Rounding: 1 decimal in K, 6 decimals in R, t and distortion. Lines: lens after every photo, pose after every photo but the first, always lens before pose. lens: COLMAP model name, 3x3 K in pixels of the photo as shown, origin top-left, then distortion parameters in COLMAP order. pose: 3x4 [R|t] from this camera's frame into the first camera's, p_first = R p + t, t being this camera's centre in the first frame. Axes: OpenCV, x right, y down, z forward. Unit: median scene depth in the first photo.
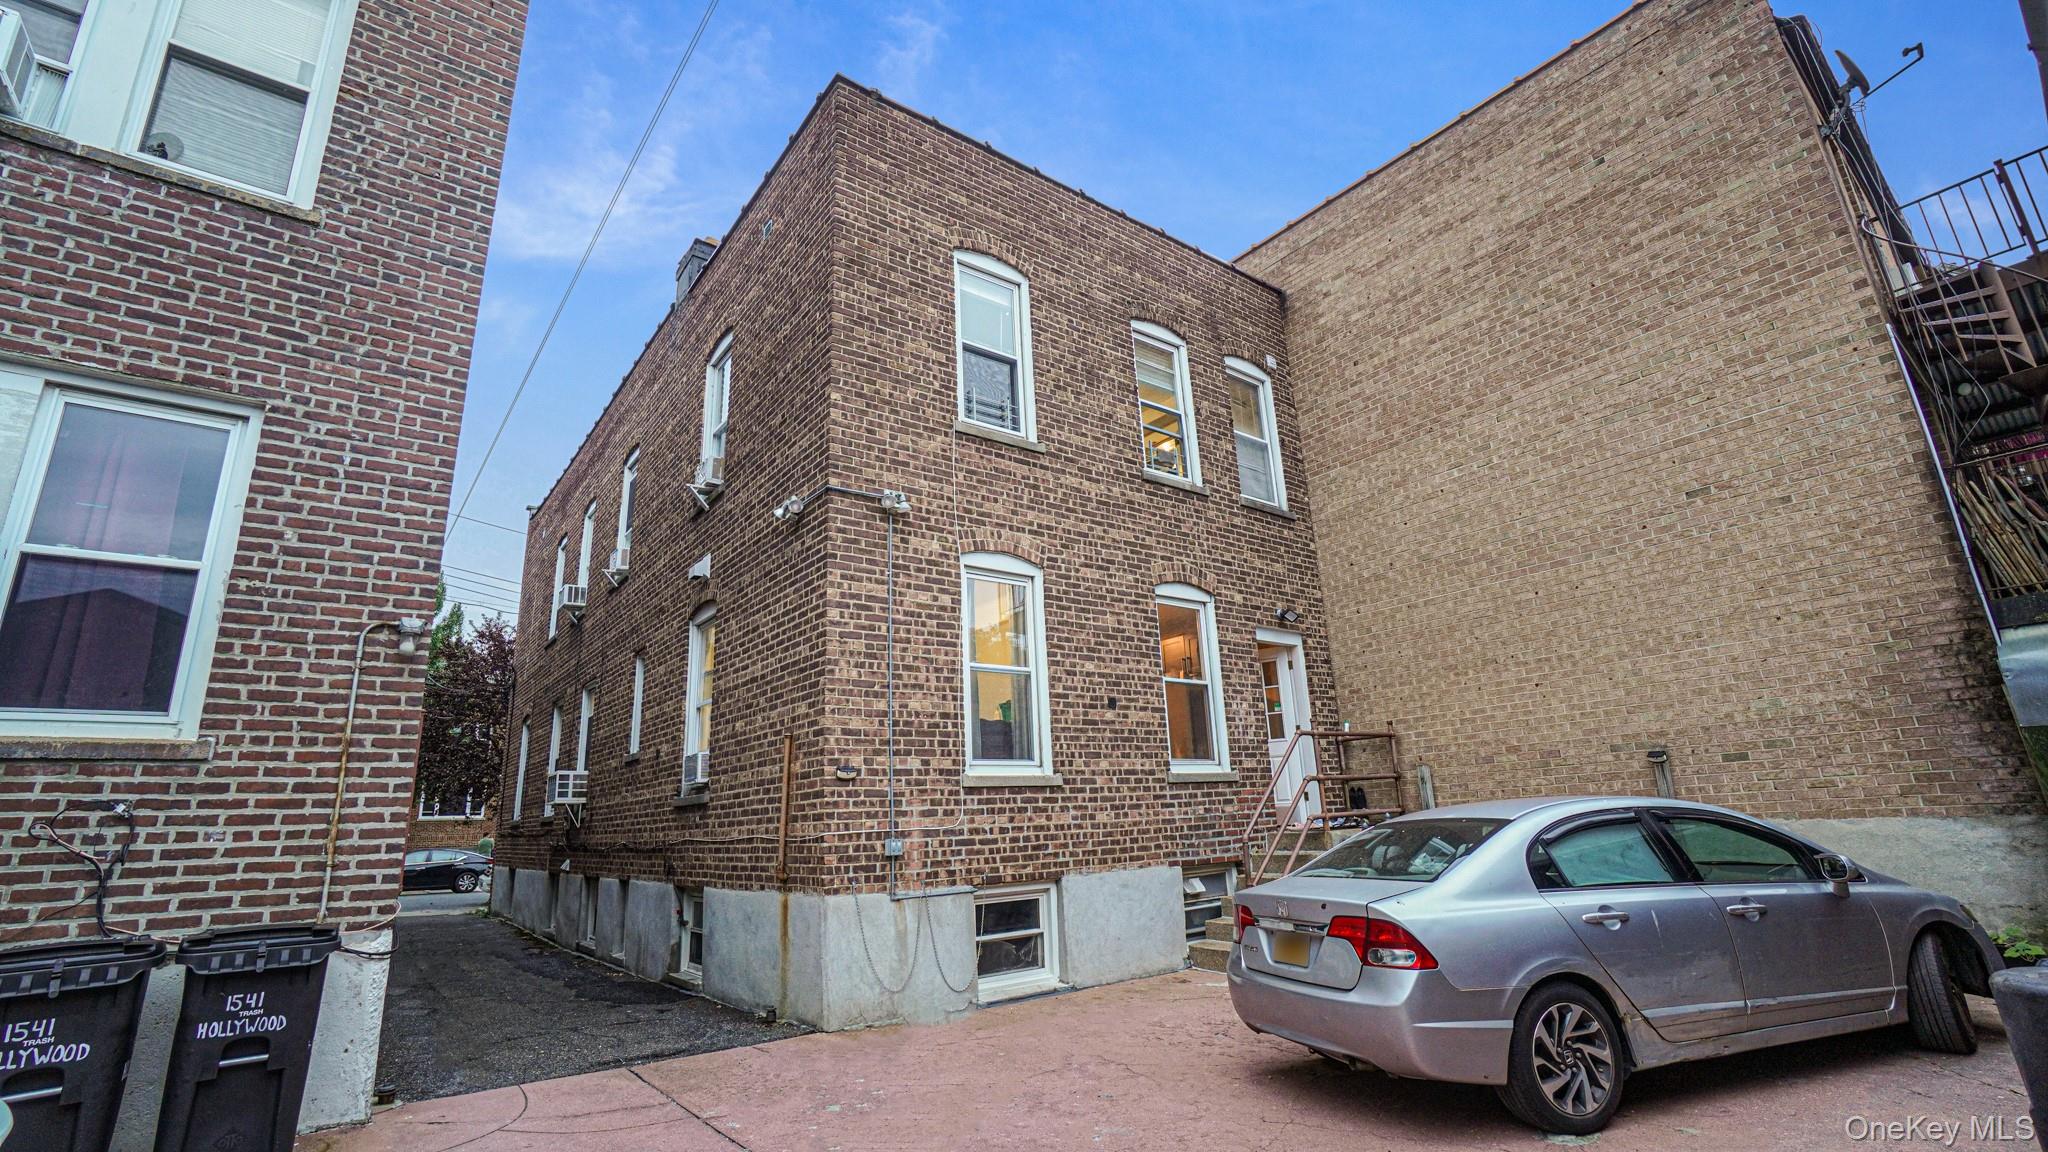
lens RADIAL K [[930.5, 0, 1018.8], [0, 930.5, 570.1], [0, 0, 1]] dist [-0.066139, 0.025677]
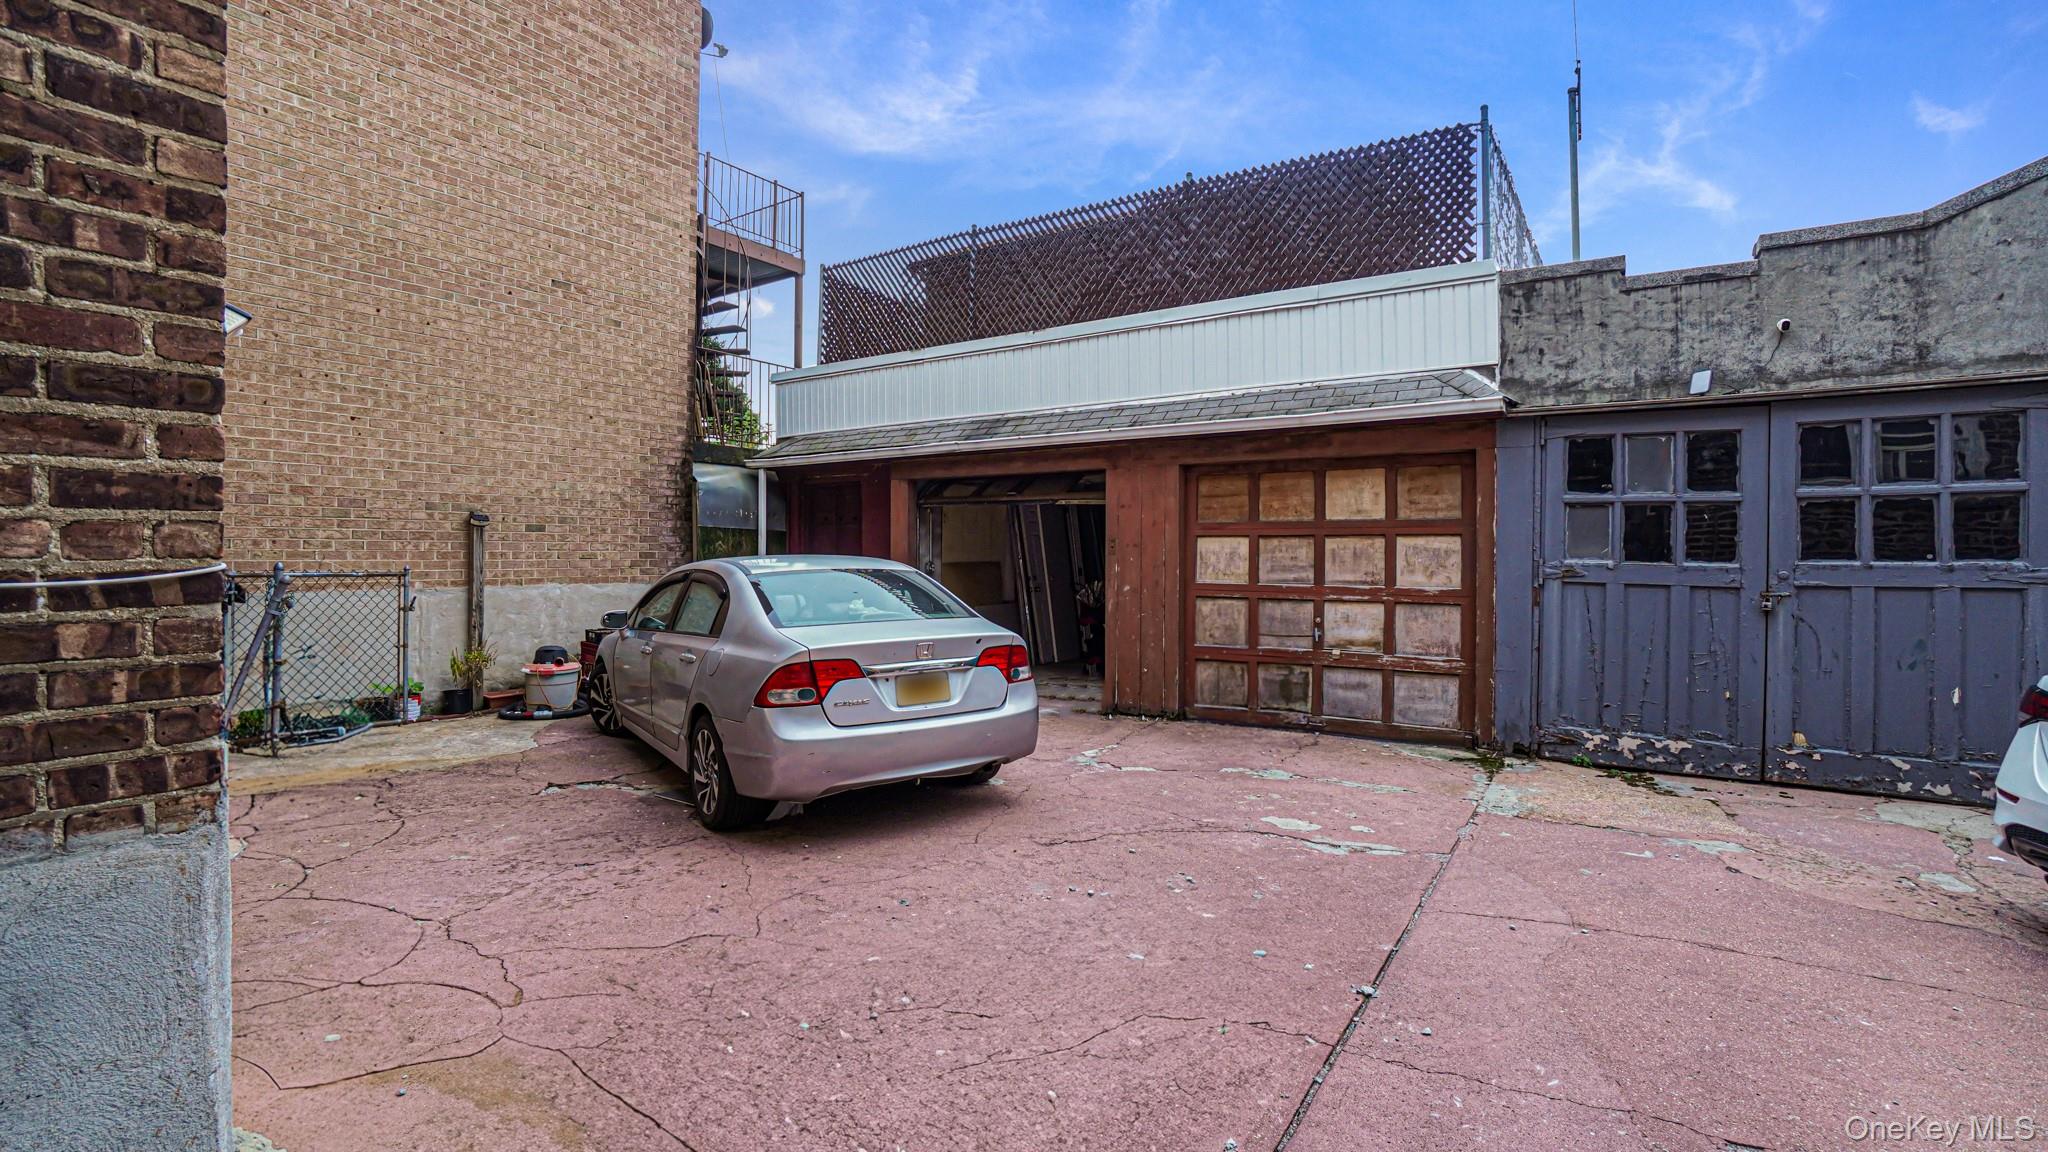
lens RADIAL K [[930.5, 0, 1018.8], [0, 930.5, 570.1], [0, 0, 1]] dist [-0.066139, 0.025677]
pose [[-0.333366, 0.024557, 0.942478, -0.426477], [-0.241101, 0.964200, -0.110404, 0.225436], [-0.911448, -0.264037, -0.315510, 0.757851]]
